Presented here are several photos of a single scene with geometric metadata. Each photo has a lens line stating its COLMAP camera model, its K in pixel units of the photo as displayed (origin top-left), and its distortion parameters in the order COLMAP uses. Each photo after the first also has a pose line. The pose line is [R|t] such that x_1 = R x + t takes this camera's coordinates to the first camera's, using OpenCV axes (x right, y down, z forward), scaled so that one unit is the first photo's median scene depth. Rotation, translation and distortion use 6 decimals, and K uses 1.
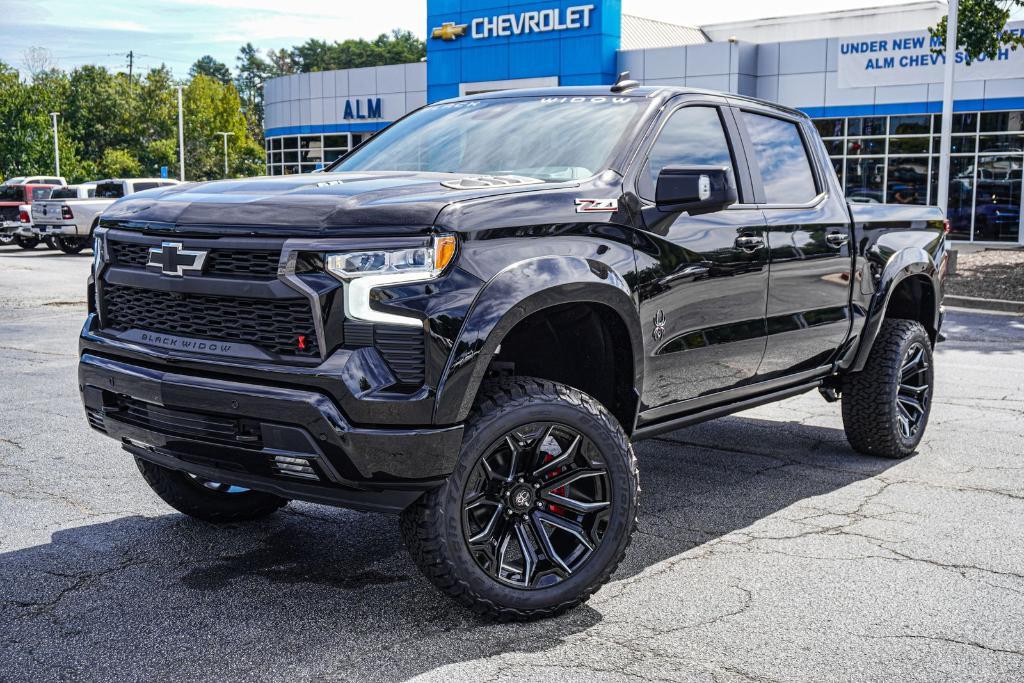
lens RADIAL K [[1270.4, 0, 512.0], [0, 1270.4, 341.5], [0, 0, 1]] dist [0.016063, -0.005147]
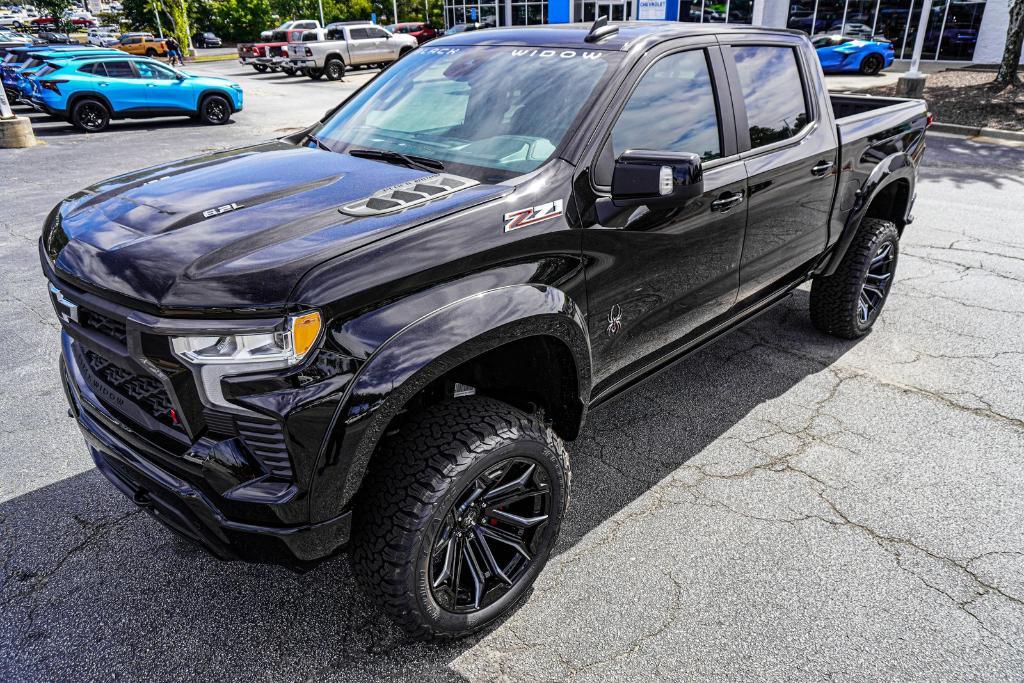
lens RADIAL K [[699.3, 0, 512.0], [0, 699.3, 341.5], [0, 0, 1]] dist [-0.032194, 0.007802]
pose [[0.987588, 0.042564, -0.151192, 0.103335], [0.011045, 0.941381, 0.337165, -0.151191], [0.156680, -0.334650, 0.929226, 0.414019]]
